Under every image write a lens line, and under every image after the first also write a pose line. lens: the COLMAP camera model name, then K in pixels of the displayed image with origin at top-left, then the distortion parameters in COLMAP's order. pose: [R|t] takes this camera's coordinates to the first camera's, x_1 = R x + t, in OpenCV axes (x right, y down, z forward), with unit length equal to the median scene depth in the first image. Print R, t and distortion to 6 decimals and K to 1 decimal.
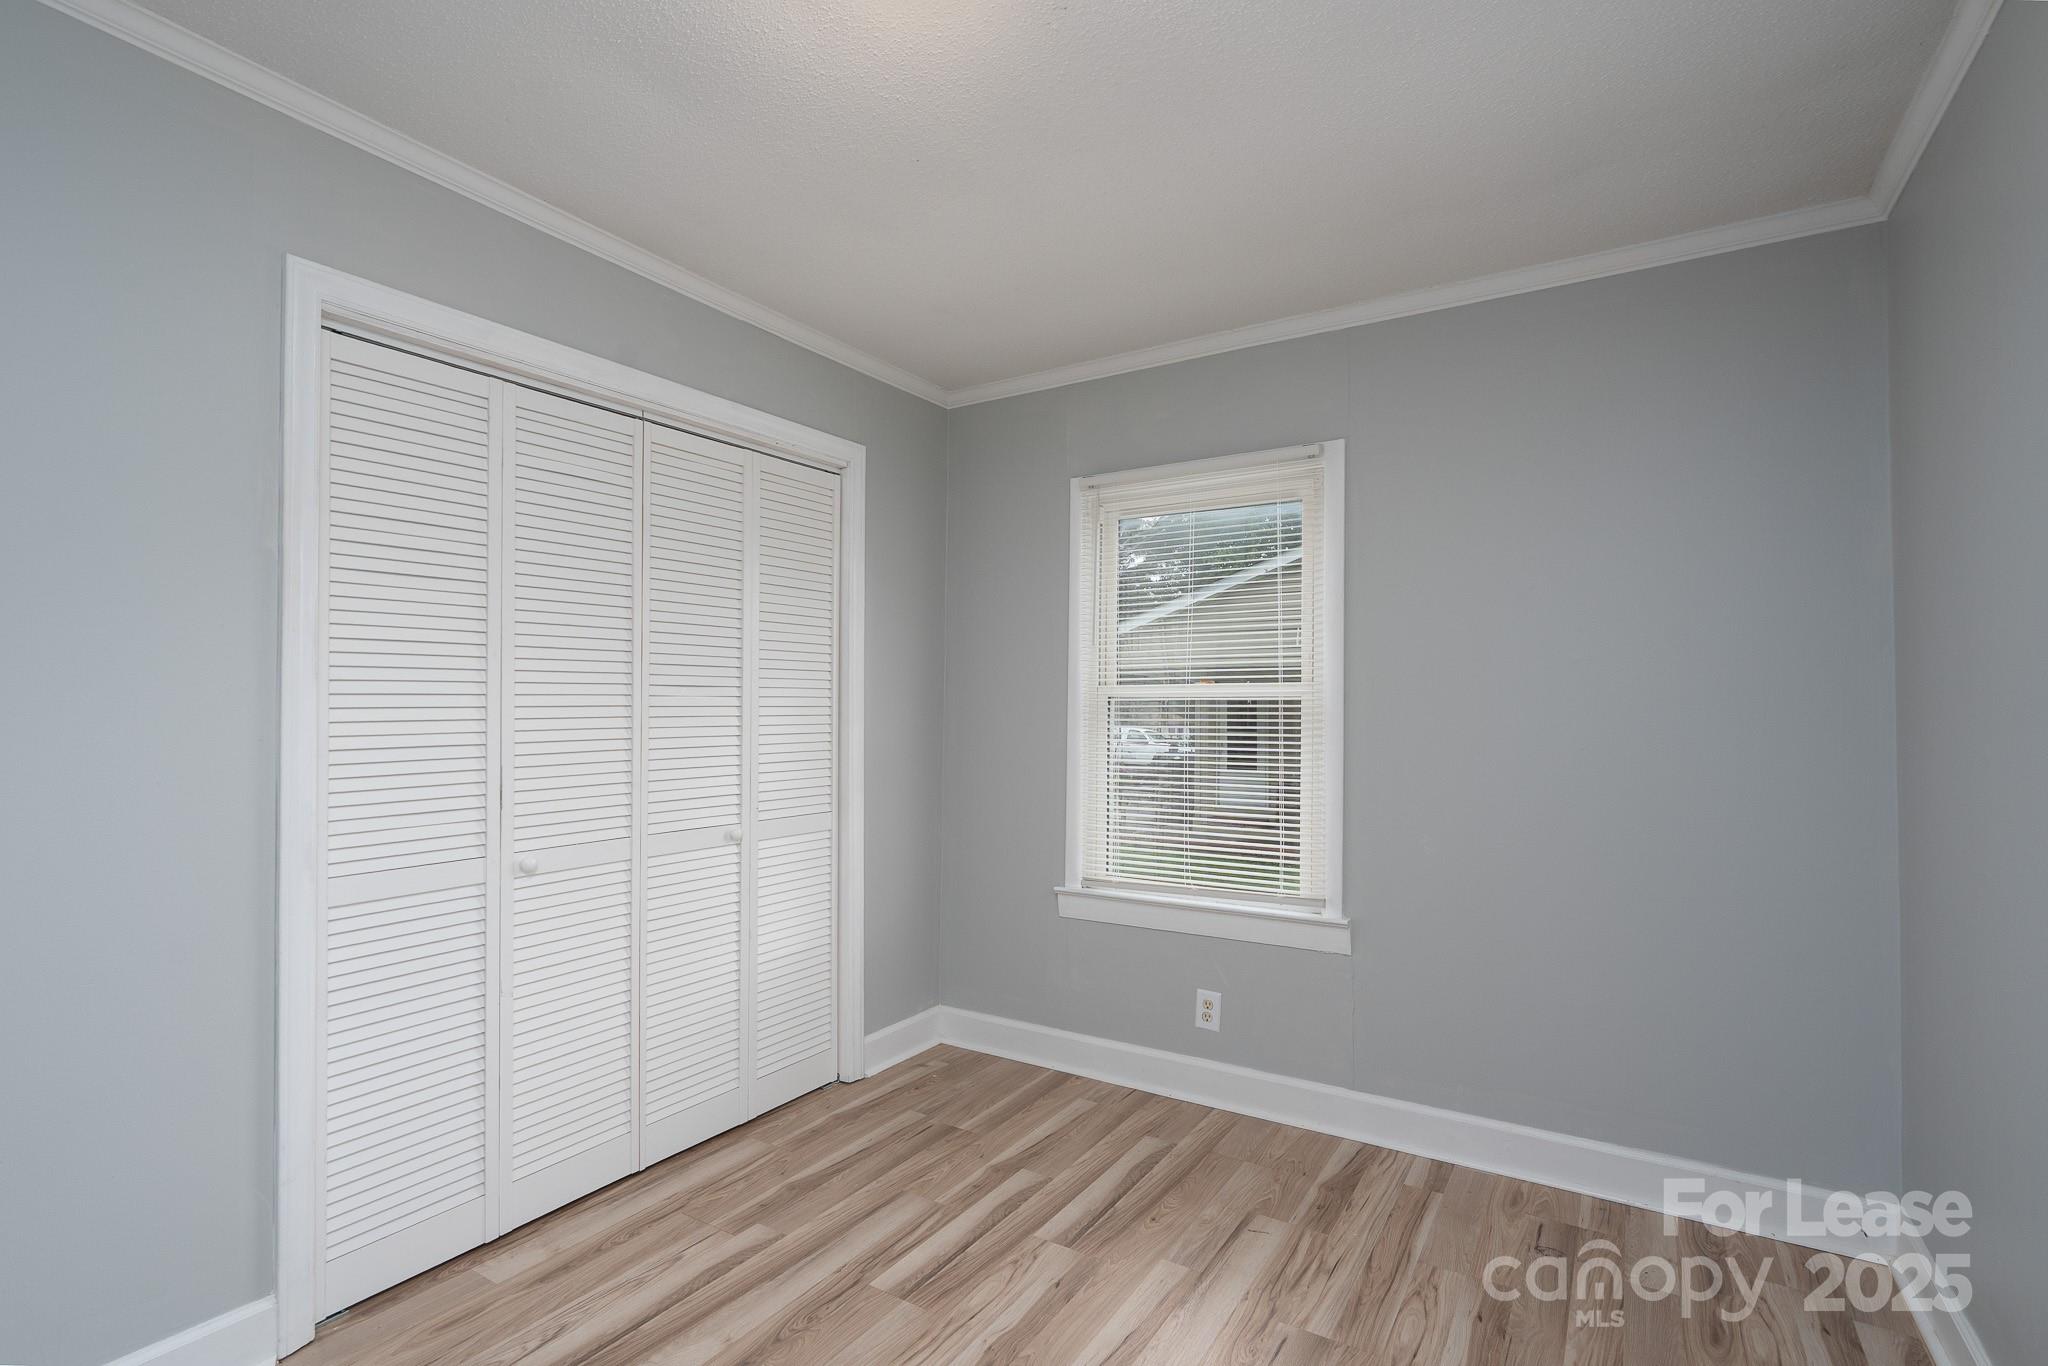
lens RADIAL K [[1028.0, 0, 1024.0], [0, 1028.0, 683.0], [0, 0, 1]] dist [-0.009183, 0.000989]
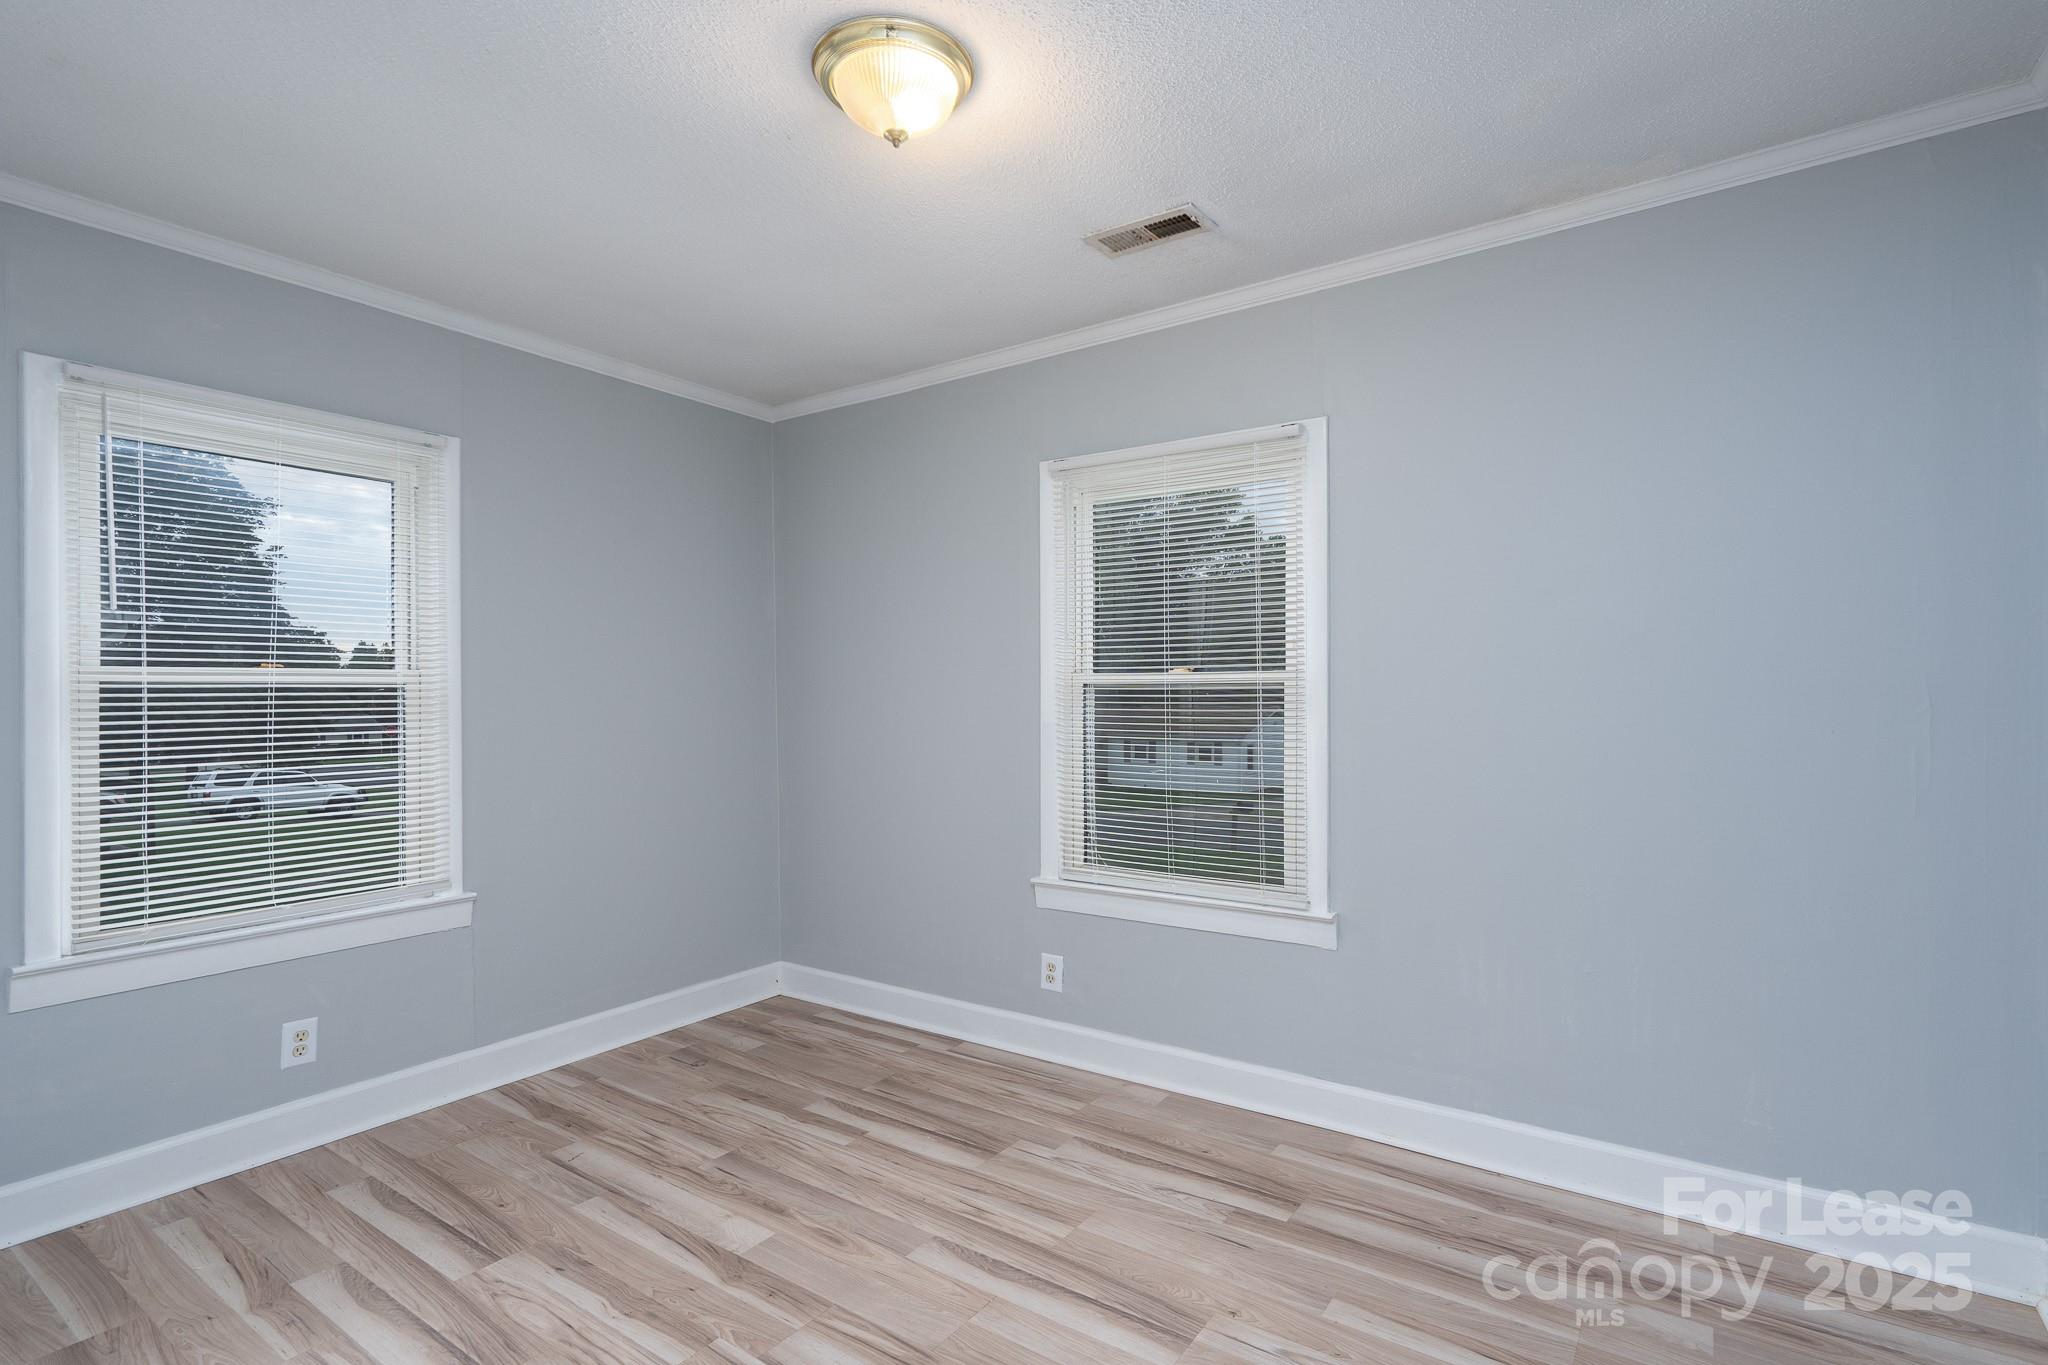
lens RADIAL K [[989.6, 0, 1014.2], [0, 989.6, 694.2], [0, 0, 1]] dist [-0.012828, 0.000398]
pose [[0.012476, -0.002040, 0.999920, -0.704959], [-0.015574, 0.999876, 0.002235, 0.012656], [-0.999801, -0.015601, 0.012443, 0.424328]]
